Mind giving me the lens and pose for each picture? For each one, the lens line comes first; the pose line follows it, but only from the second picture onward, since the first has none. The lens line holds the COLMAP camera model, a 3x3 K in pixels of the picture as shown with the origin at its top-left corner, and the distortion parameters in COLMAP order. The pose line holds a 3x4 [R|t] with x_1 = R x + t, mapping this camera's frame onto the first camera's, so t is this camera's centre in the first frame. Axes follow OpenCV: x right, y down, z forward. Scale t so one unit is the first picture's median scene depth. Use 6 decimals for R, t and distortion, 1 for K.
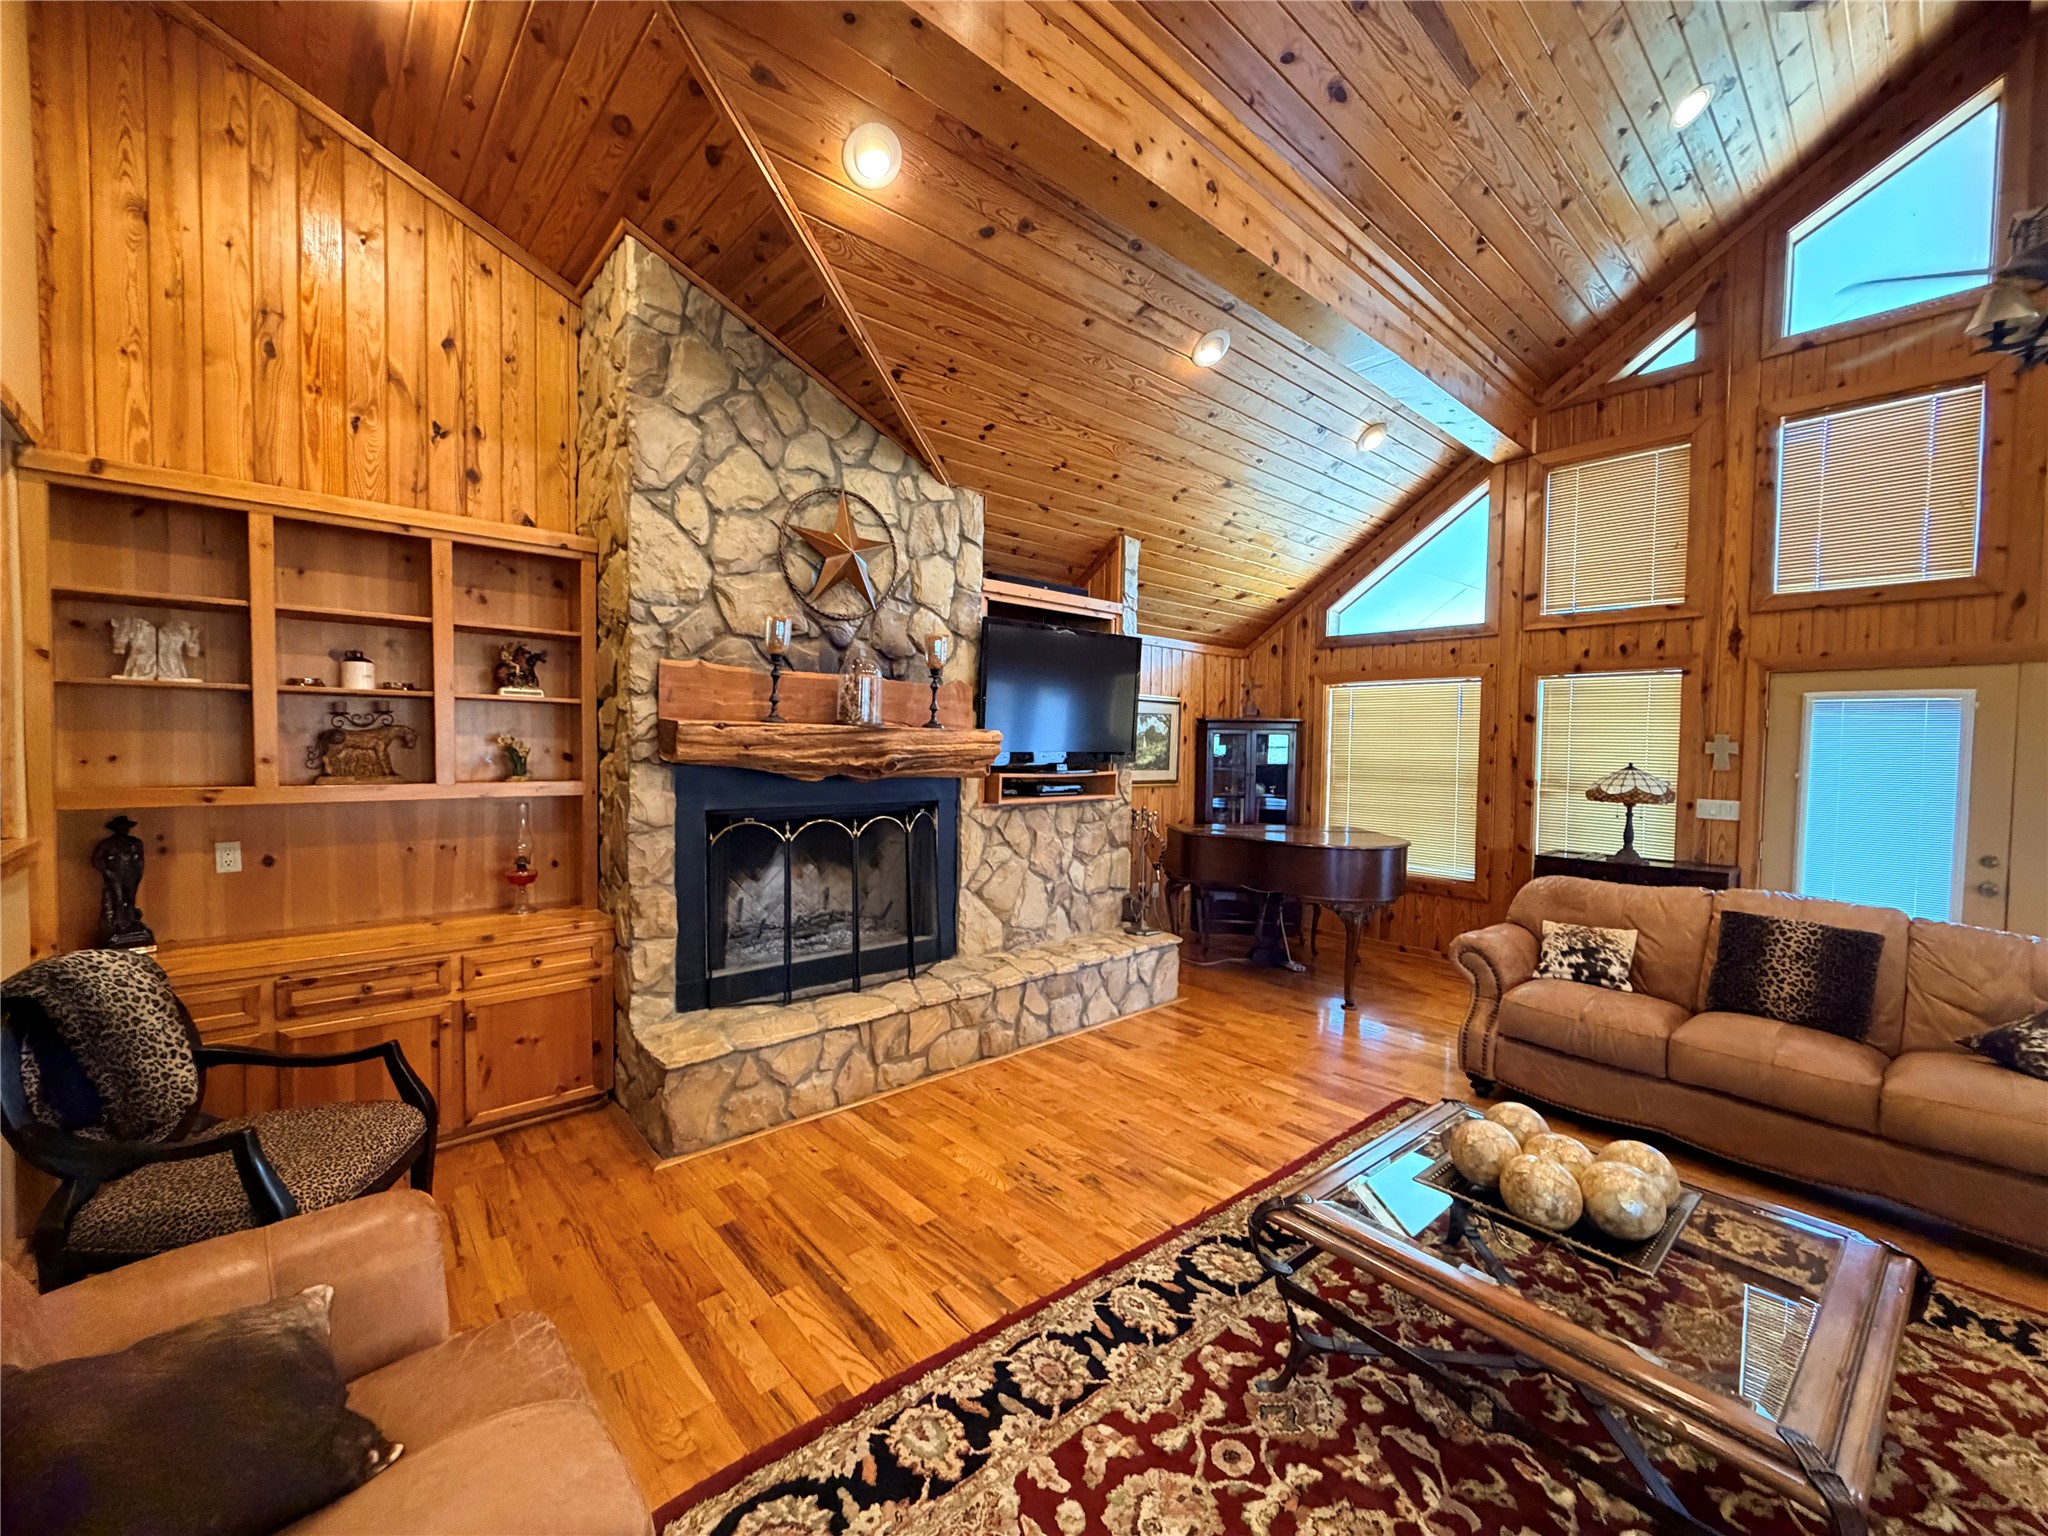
lens RADIAL K [[818.0, 0, 1018.2], [0, 818.0, 771.6], [0, 0, 1]] dist [-0.000778, 0.000190]
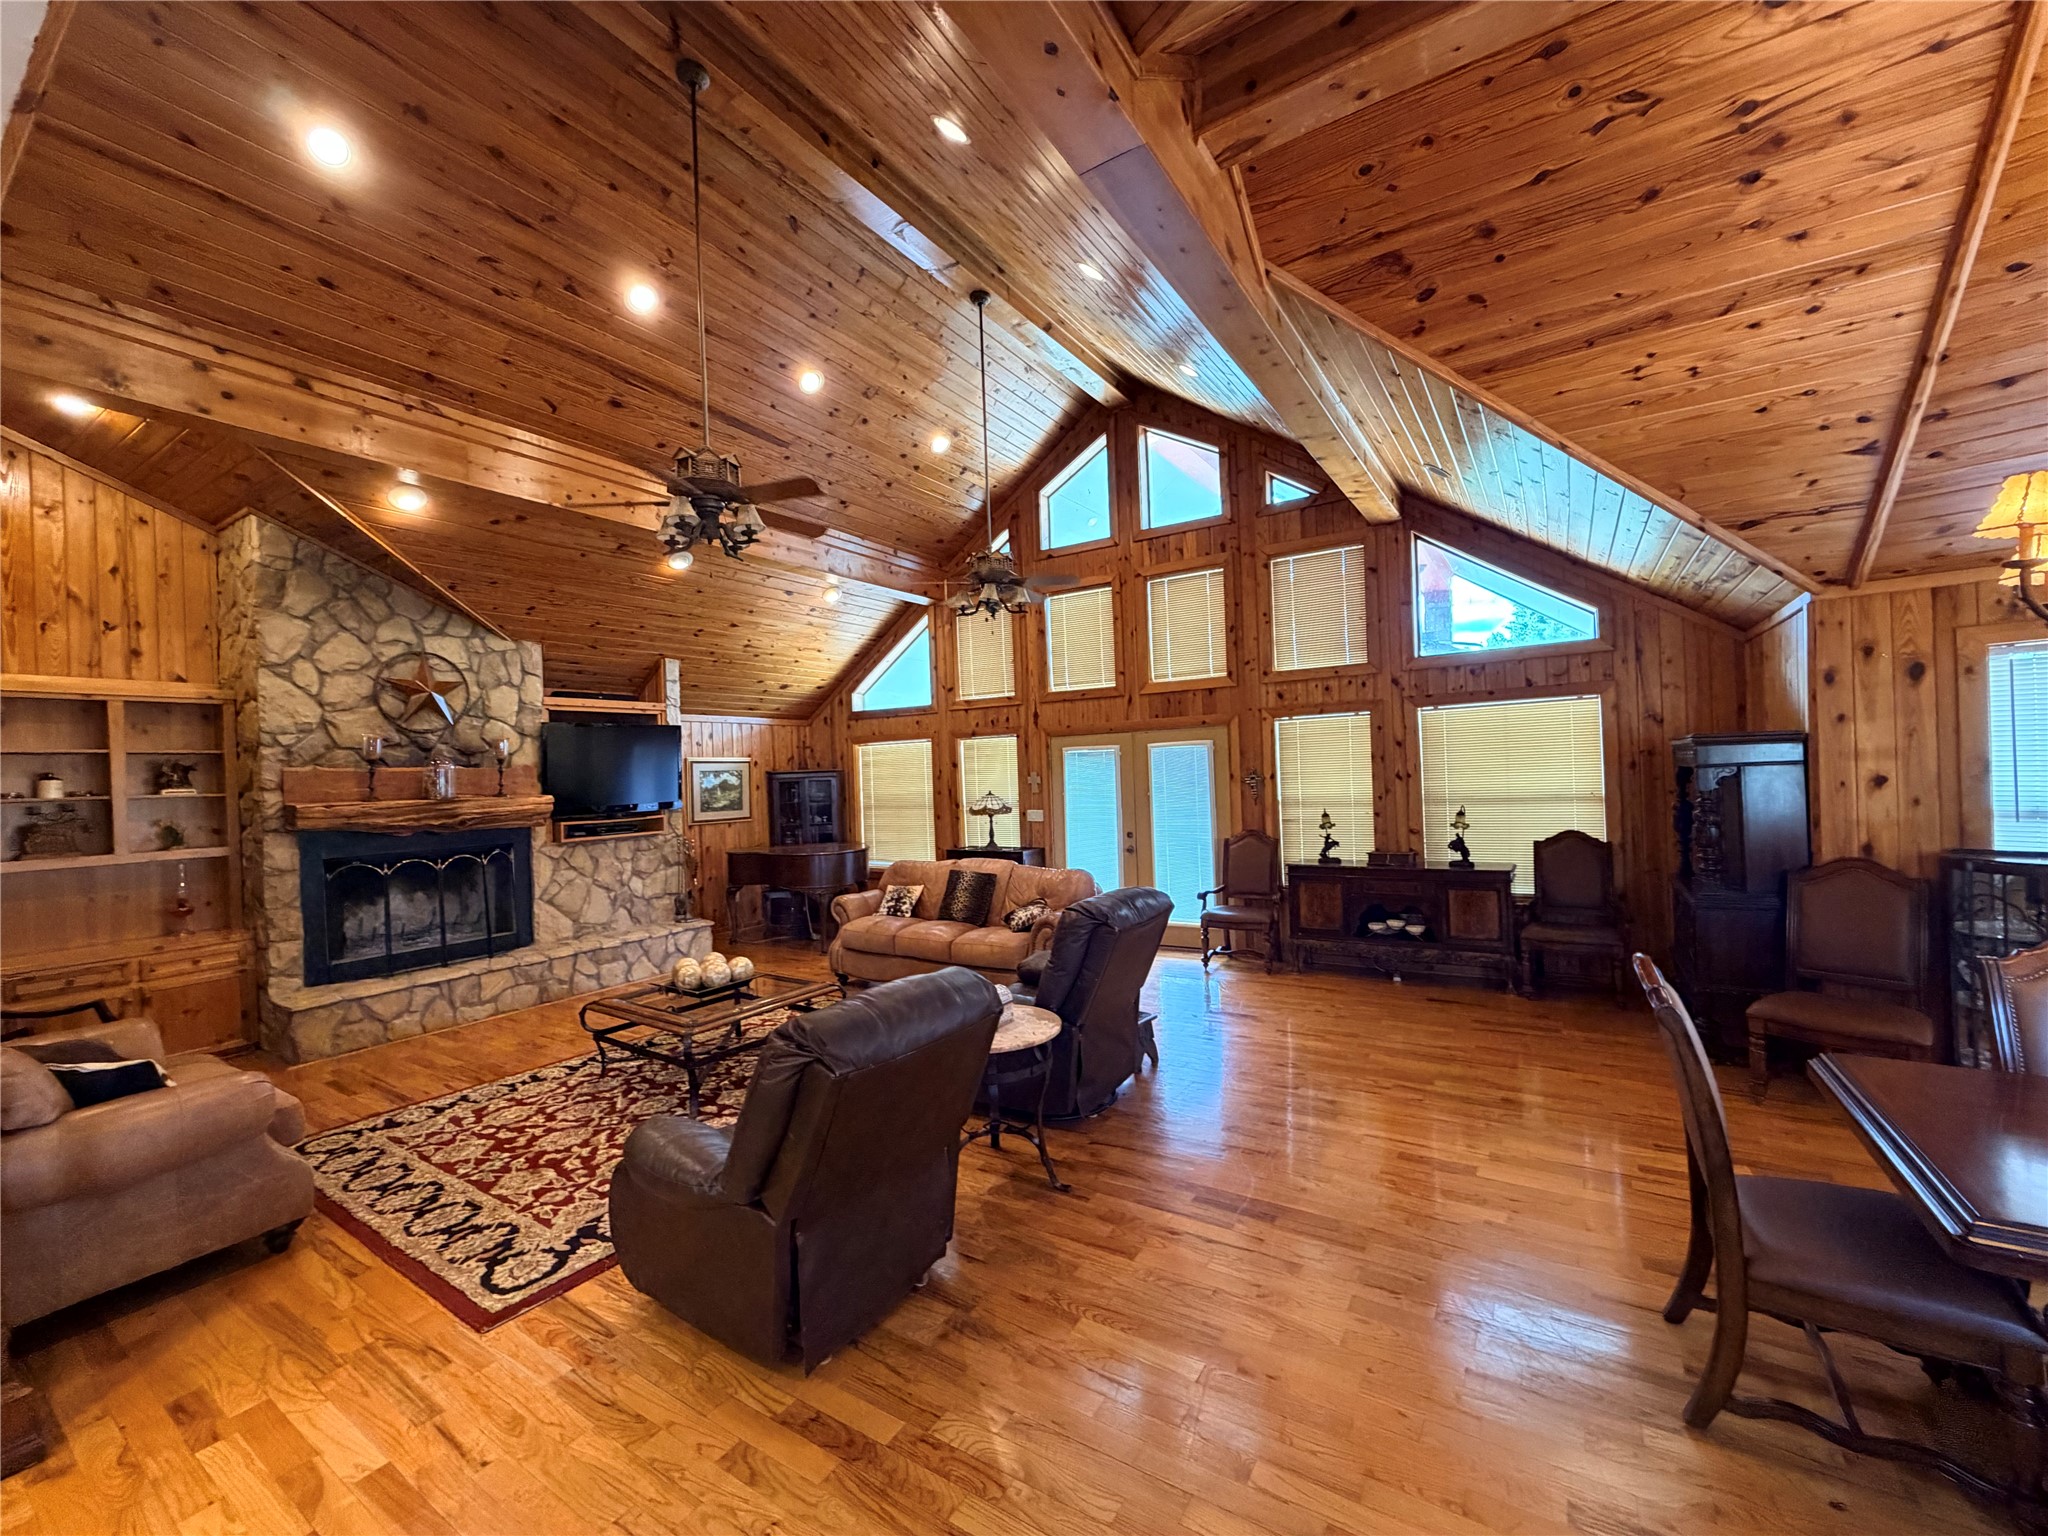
lens RADIAL K [[818.0, 0, 1018.7], [0, 818.0, 771.8], [0, 0, 1]] dist [-0.000778, 0.000190]
pose [[0.961715, -0.048706, 0.269688, 0.423472], [0.058906, 0.997817, -0.029854, 0.004407], [-0.267646, 0.044597, 0.962485, -0.766513]]
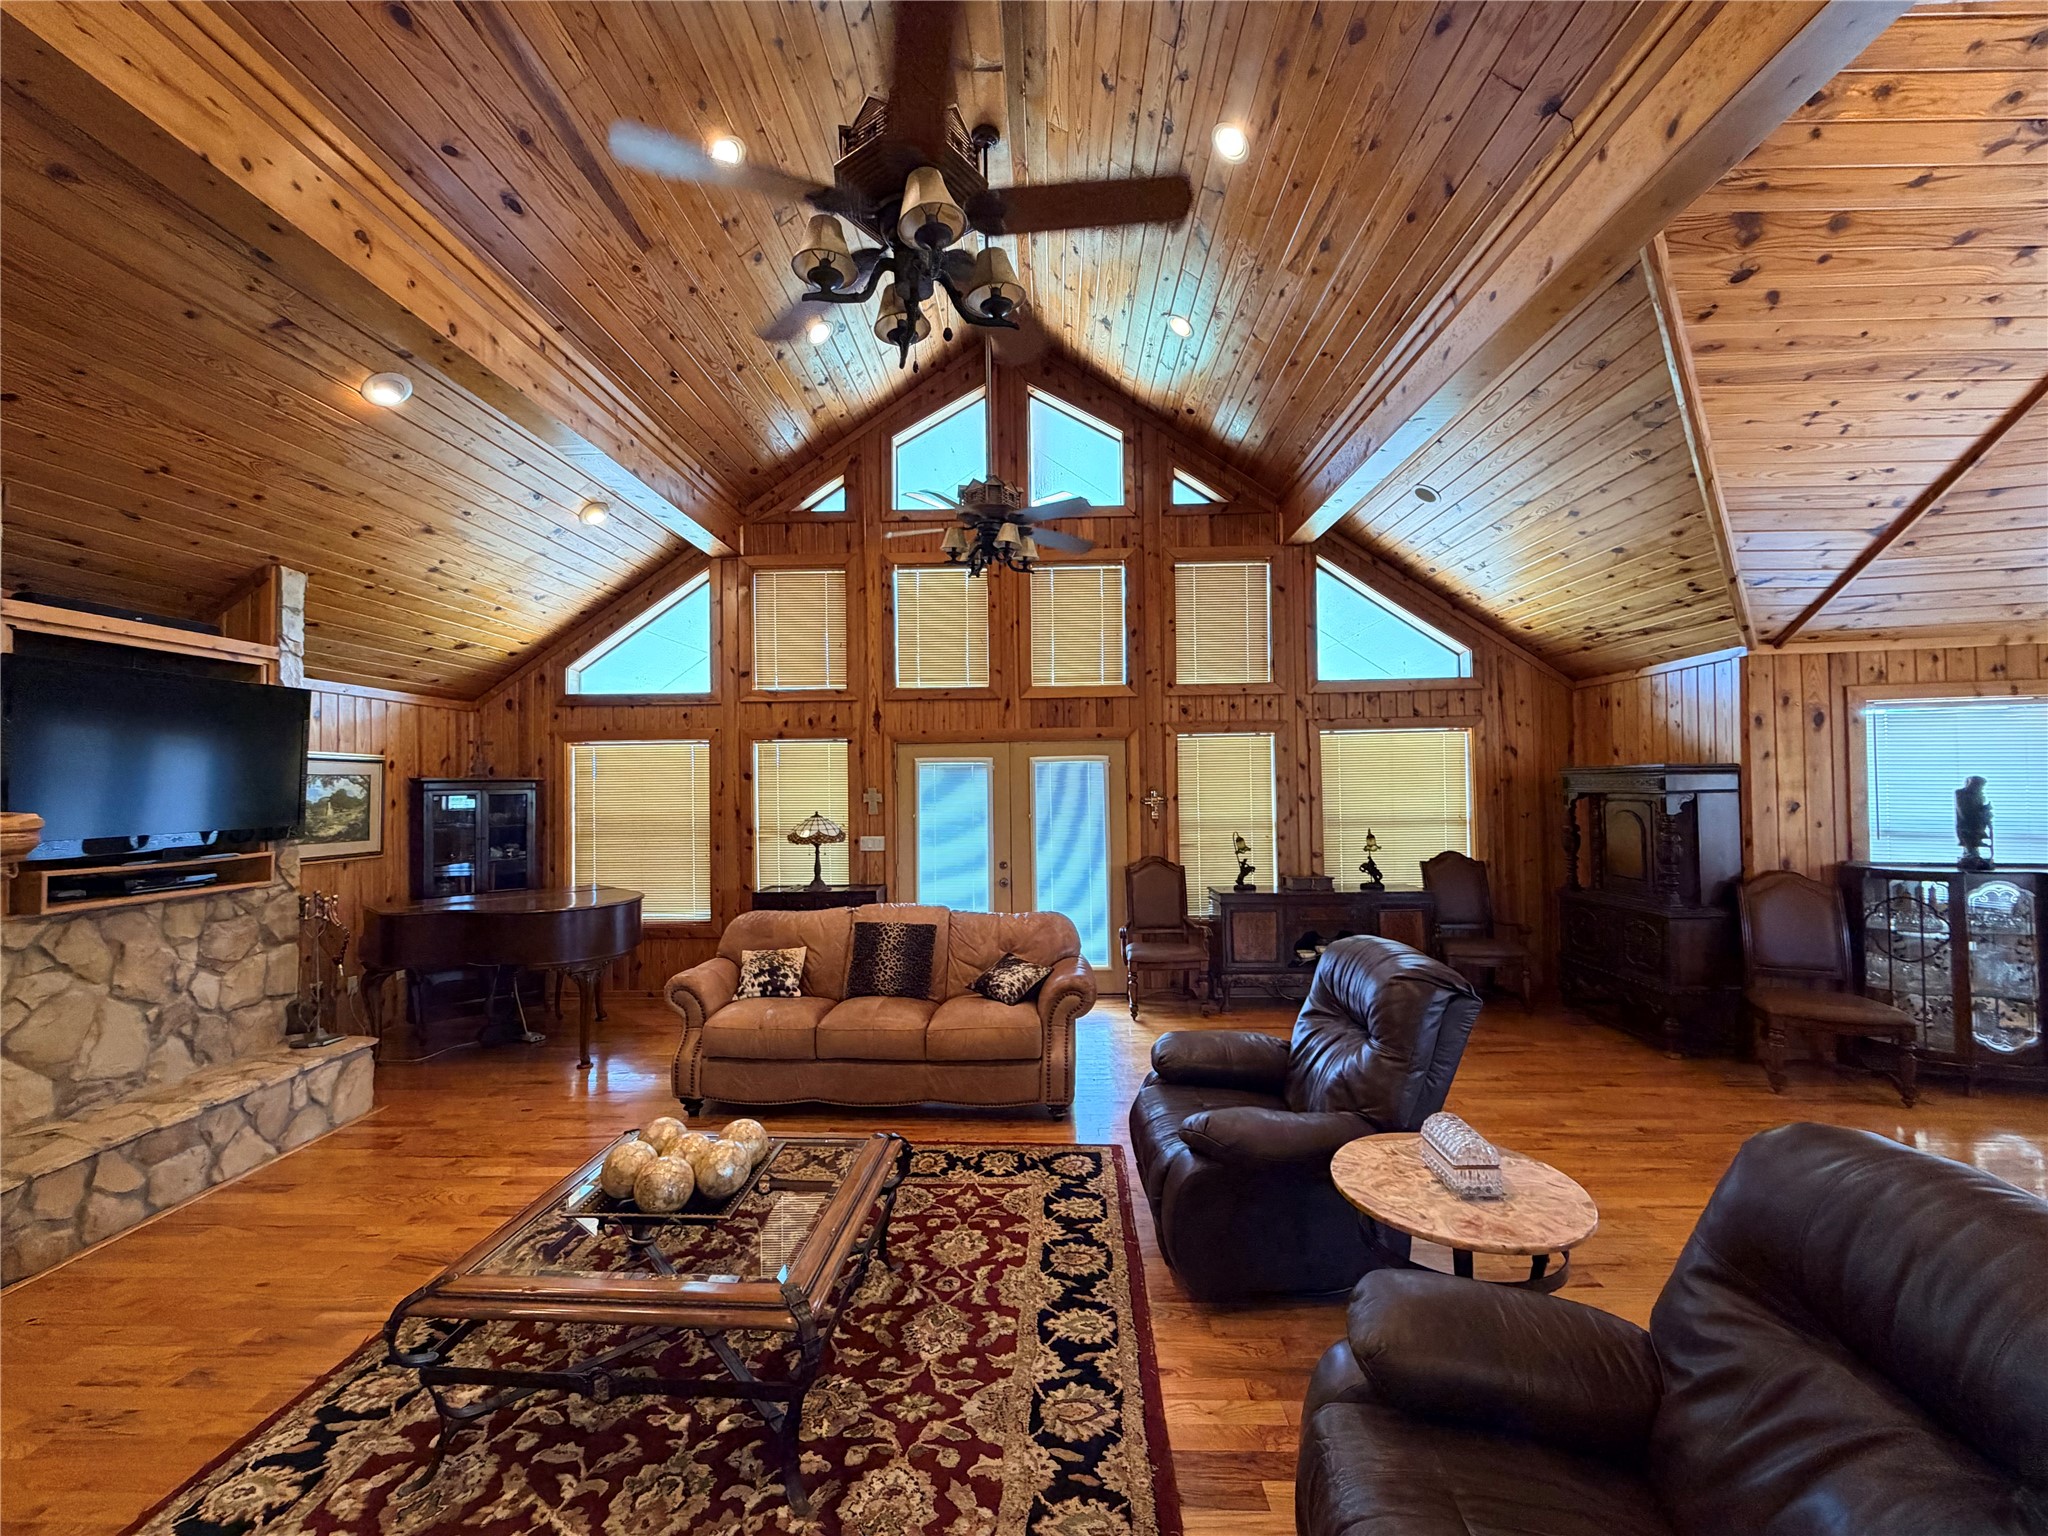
lens RADIAL K [[818.0, 0, 1018.3], [0, 818.0, 771.3], [0, 0, 1]] dist [-0.000778, 0.000190]
pose [[0.686136, -0.011657, 0.727380, 0.047111], [0.048935, 0.998347, -0.030160, -0.023433], [-0.725826, 0.056288, 0.685572, -0.124760]]
